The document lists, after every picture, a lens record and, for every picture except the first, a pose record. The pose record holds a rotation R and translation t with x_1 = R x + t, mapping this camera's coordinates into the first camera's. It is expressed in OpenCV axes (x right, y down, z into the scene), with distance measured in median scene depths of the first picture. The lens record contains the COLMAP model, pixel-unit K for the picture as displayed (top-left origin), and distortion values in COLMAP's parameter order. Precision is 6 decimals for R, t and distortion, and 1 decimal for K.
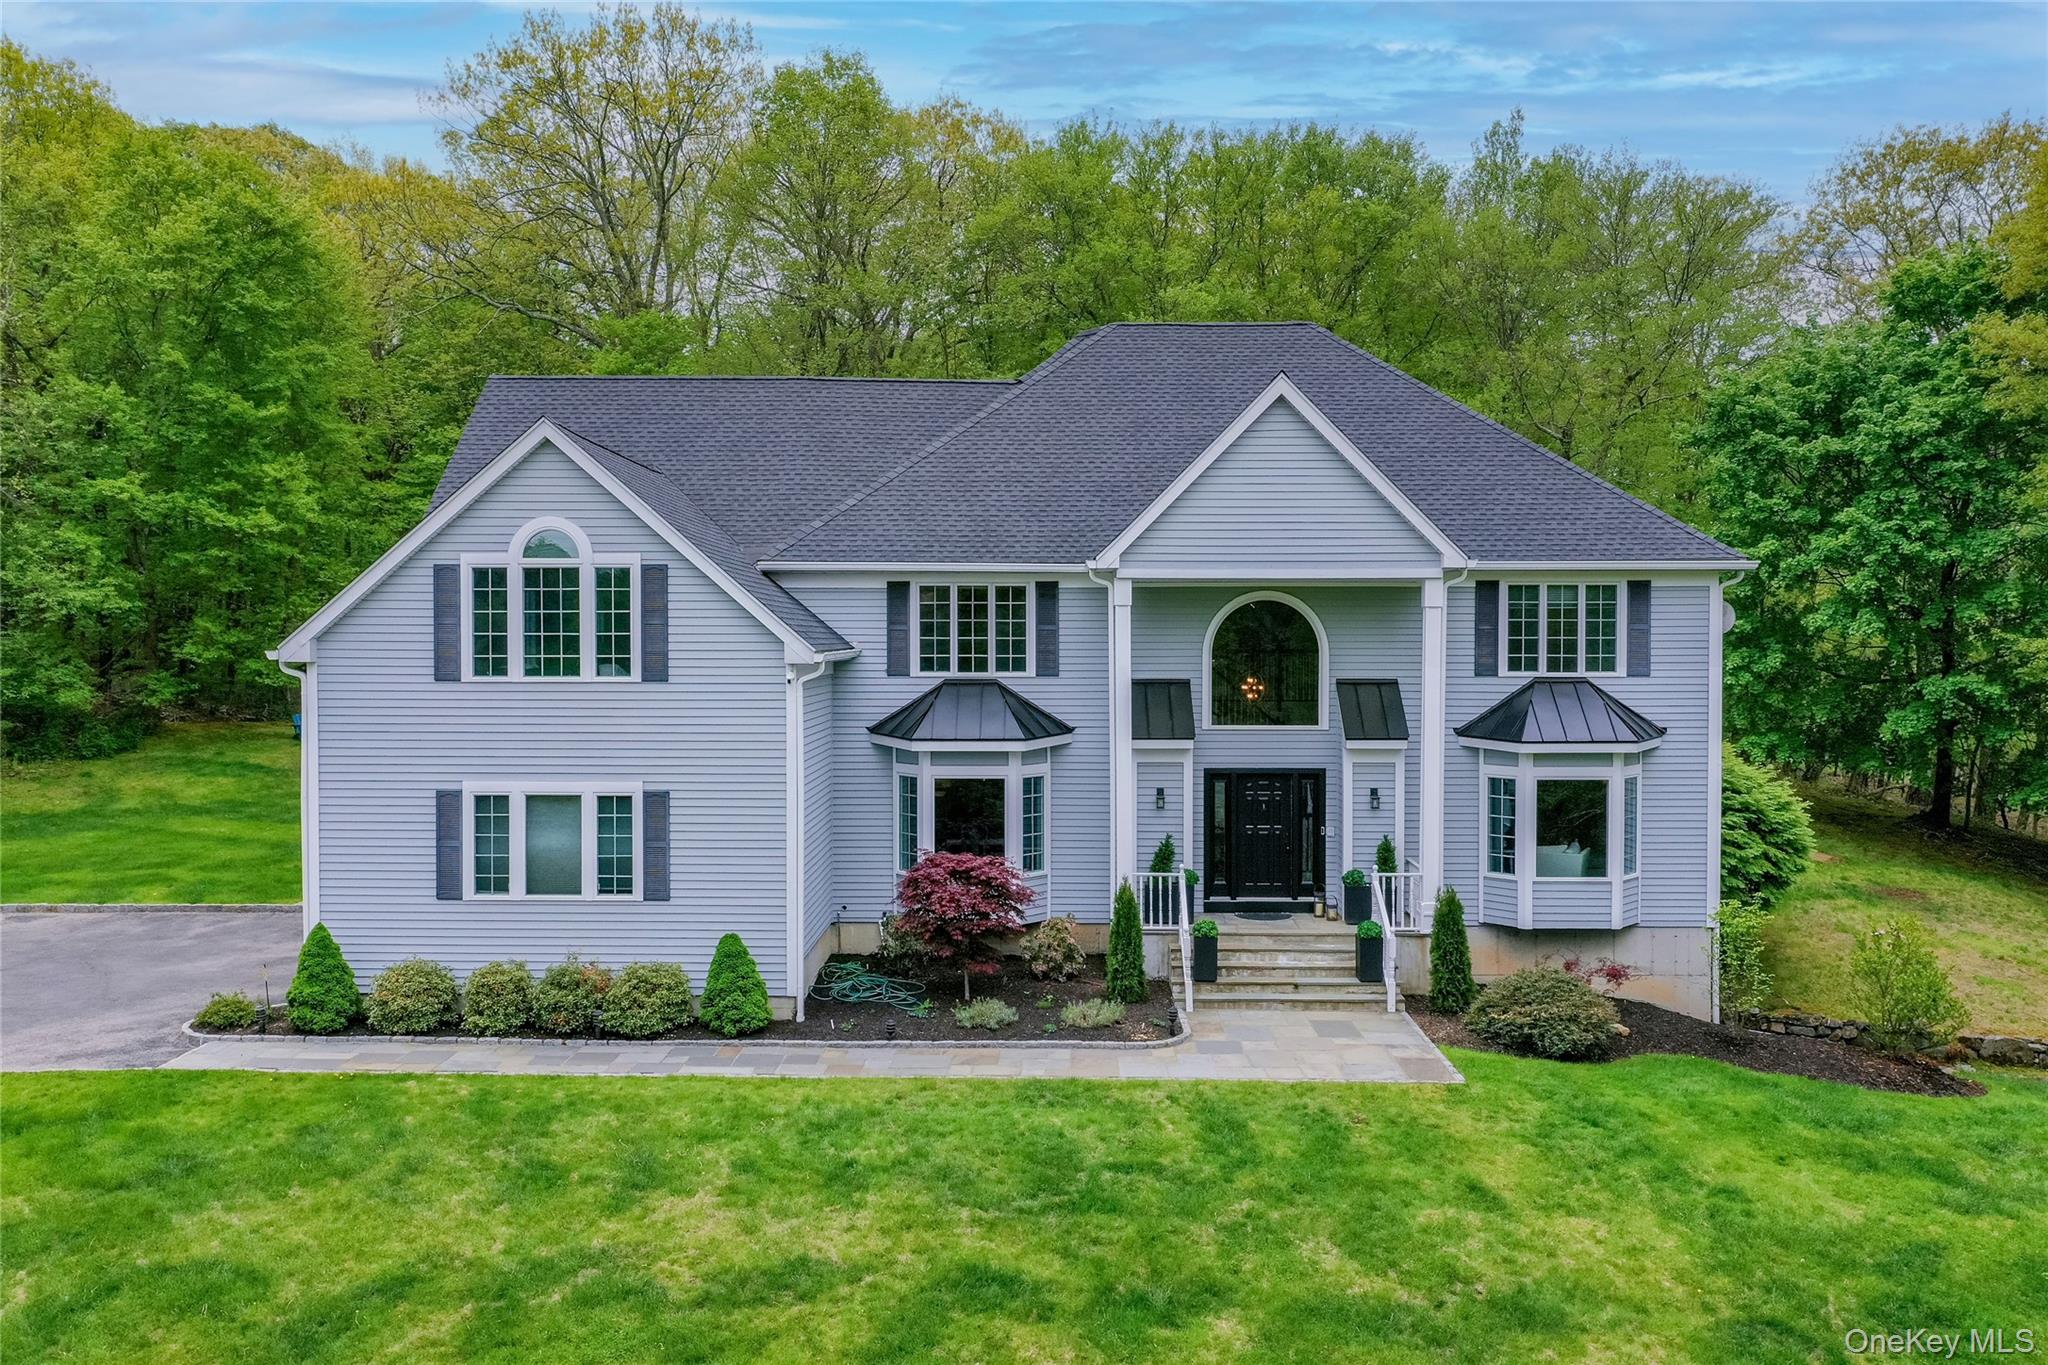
lens RADIAL K [[1705.2, 0, 1024.0], [0, 1705.2, 682.5], [0, 0, 1]] dist [0.002581, 0.001859]
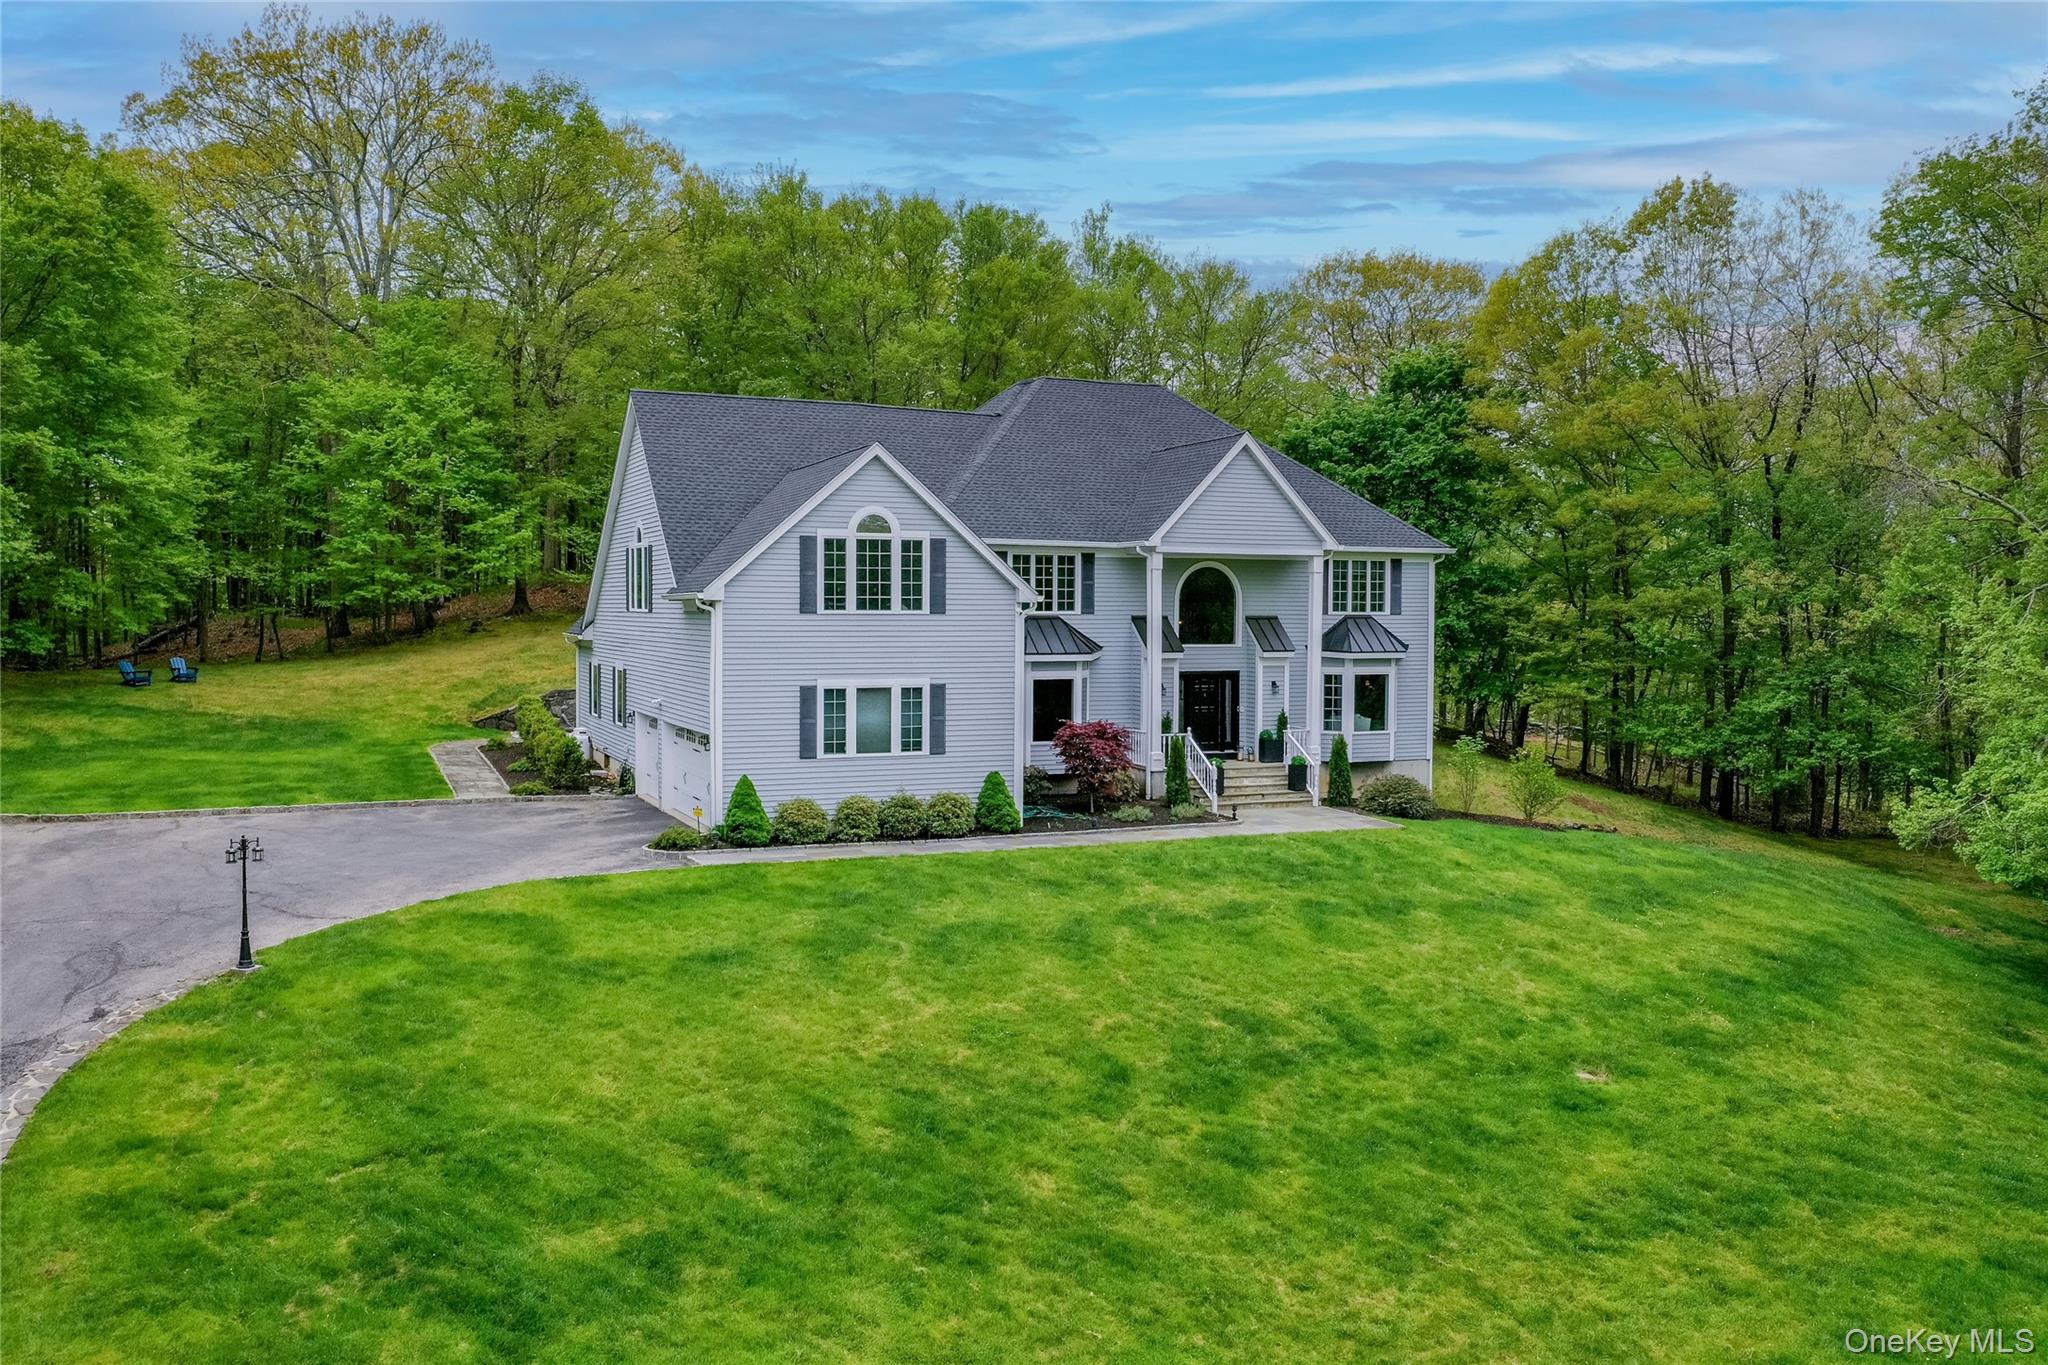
lens RADIAL K [[1705.2, 0, 1024.0], [0, 1705.2, 682.5], [0, 0, 1]] dist [0.002581, 0.001859]
pose [[0.901946, -0.014486, 0.431606, -0.769912], [0.005210, 0.999730, 0.022665, 0.025573], [-0.431817, -0.018194, 0.901778, -0.415266]]
